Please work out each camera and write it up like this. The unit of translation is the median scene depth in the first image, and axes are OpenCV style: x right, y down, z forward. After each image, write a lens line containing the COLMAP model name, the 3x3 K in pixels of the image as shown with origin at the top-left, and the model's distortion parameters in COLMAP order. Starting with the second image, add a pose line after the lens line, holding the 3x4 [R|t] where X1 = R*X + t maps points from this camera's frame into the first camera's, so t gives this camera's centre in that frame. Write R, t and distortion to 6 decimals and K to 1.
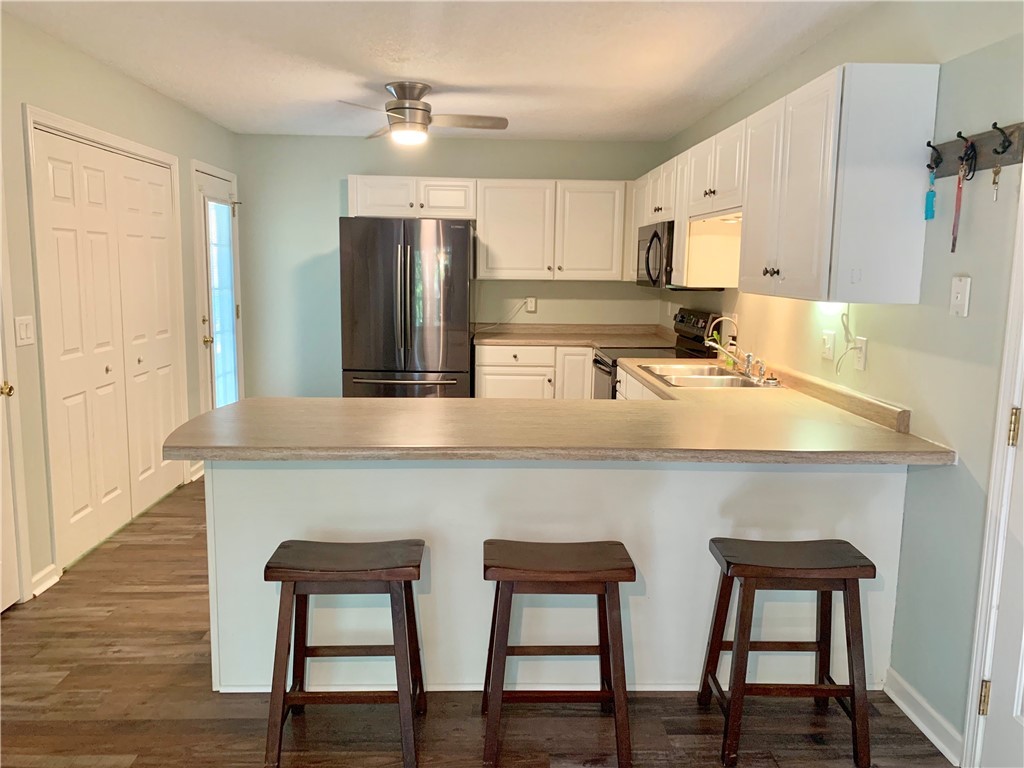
lens RADIAL K [[787.7, 0, 512.0], [0, 787.7, 384.0], [0, 0, 1]] dist [0.108201, -0.003656]
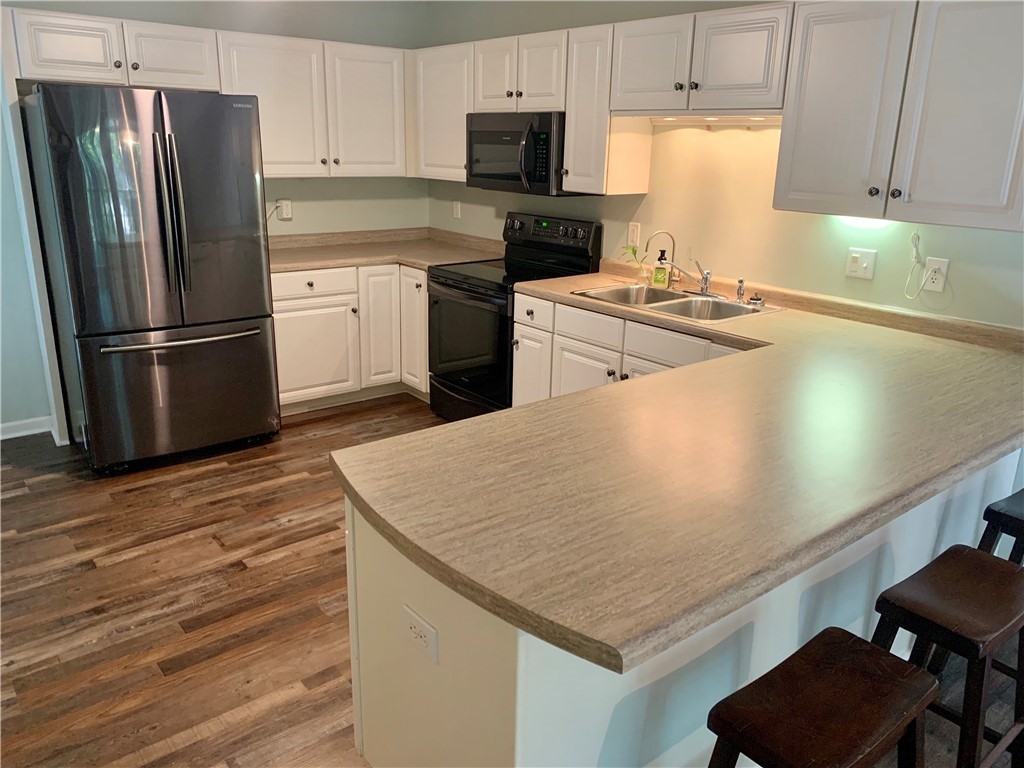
lens RADIAL K [[781.1, 0, 512.0], [0, 781.1, 384.0], [0, 0, 1]] dist [0.061506, -0.161133]
pose [[0.788051, -0.176622, 0.589729, -0.300408], [0.077864, 0.978862, 0.189117, -0.067973], [-0.610666, -0.103115, 0.785146, 0.282791]]
